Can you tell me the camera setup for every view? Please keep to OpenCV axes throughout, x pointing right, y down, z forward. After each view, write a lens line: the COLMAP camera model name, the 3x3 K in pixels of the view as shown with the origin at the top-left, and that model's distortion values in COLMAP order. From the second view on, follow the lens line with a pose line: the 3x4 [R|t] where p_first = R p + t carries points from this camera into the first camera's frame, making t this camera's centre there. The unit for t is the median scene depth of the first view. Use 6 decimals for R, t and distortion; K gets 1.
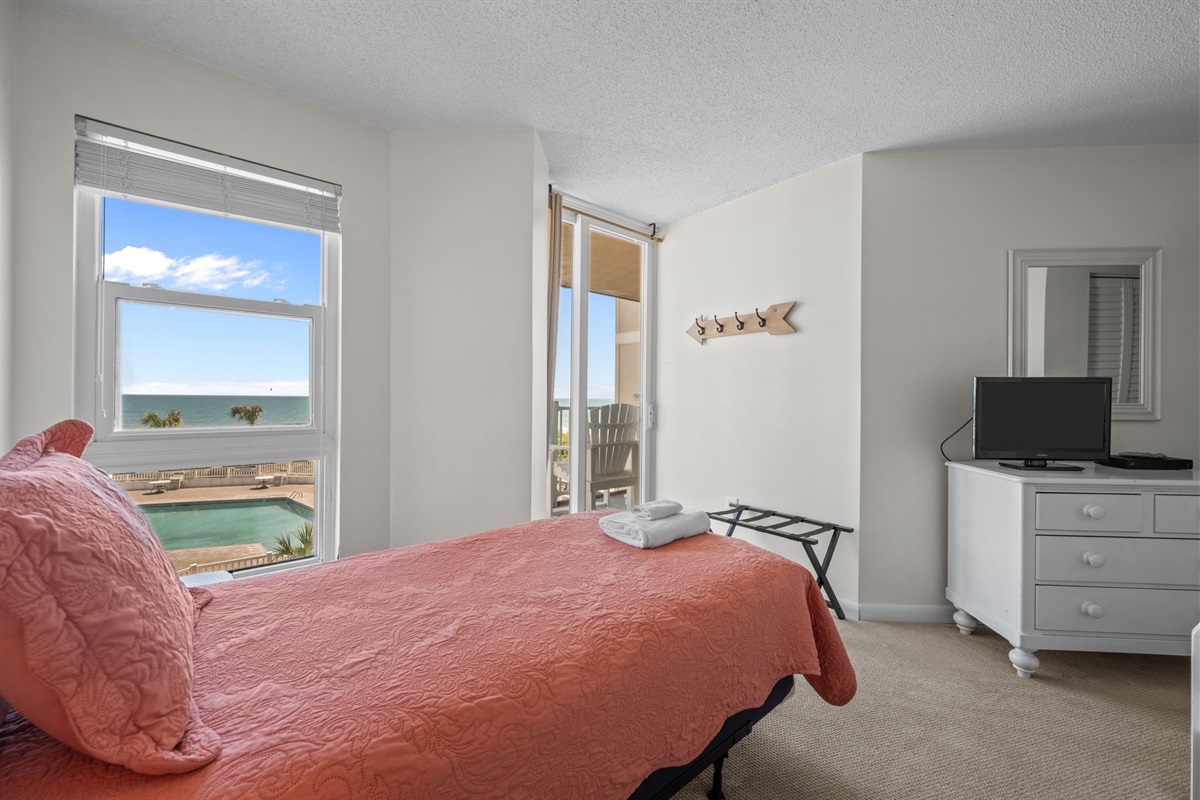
lens RADIAL K [[478.5, 0, 598.6], [0, 478.5, 399.1], [0, 0, 1]] dist [0.002526, -0.000792]
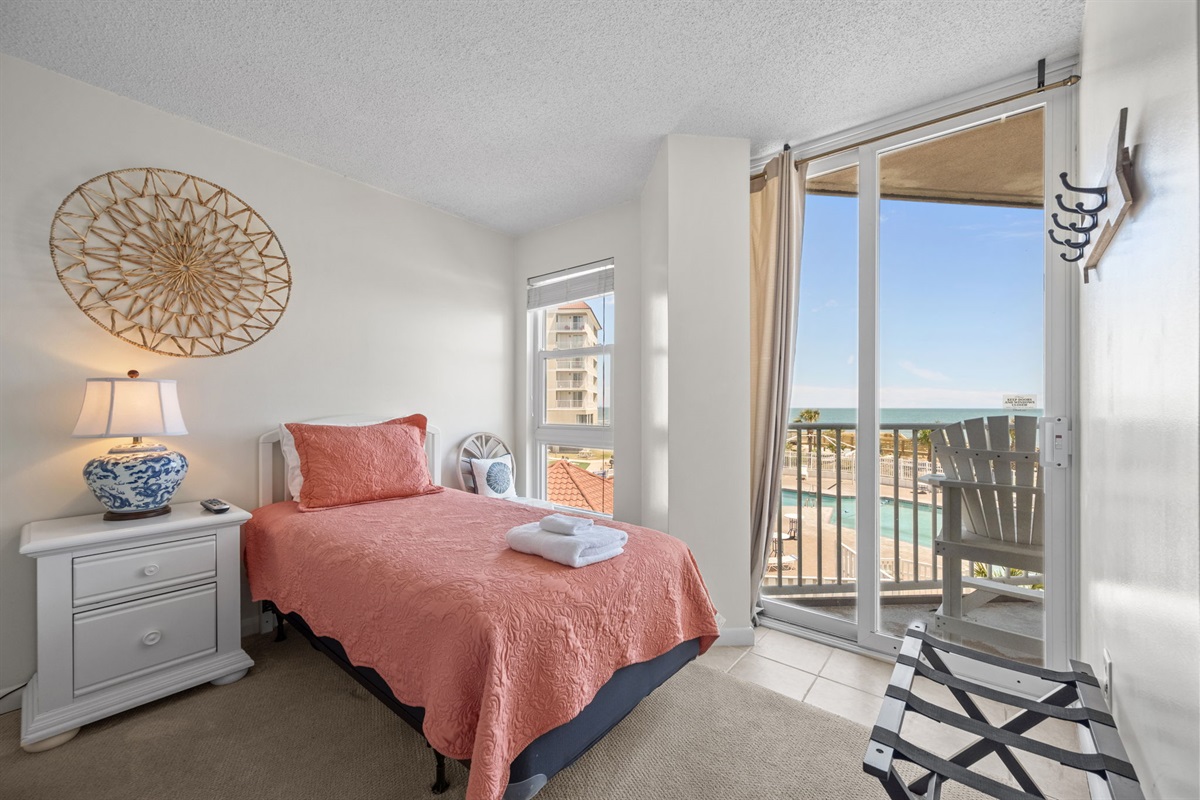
lens RADIAL K [[478.5, 0, 601.6], [0, 478.5, 407.7], [0, 0, 1]] dist [0.002526, -0.000792]
pose [[0.174096, -0.005209, -0.984715, 0.627463], [-0.002727, 0.999980, -0.005772, 0.005276], [0.984725, 0.003690, 0.174079, 0.535419]]
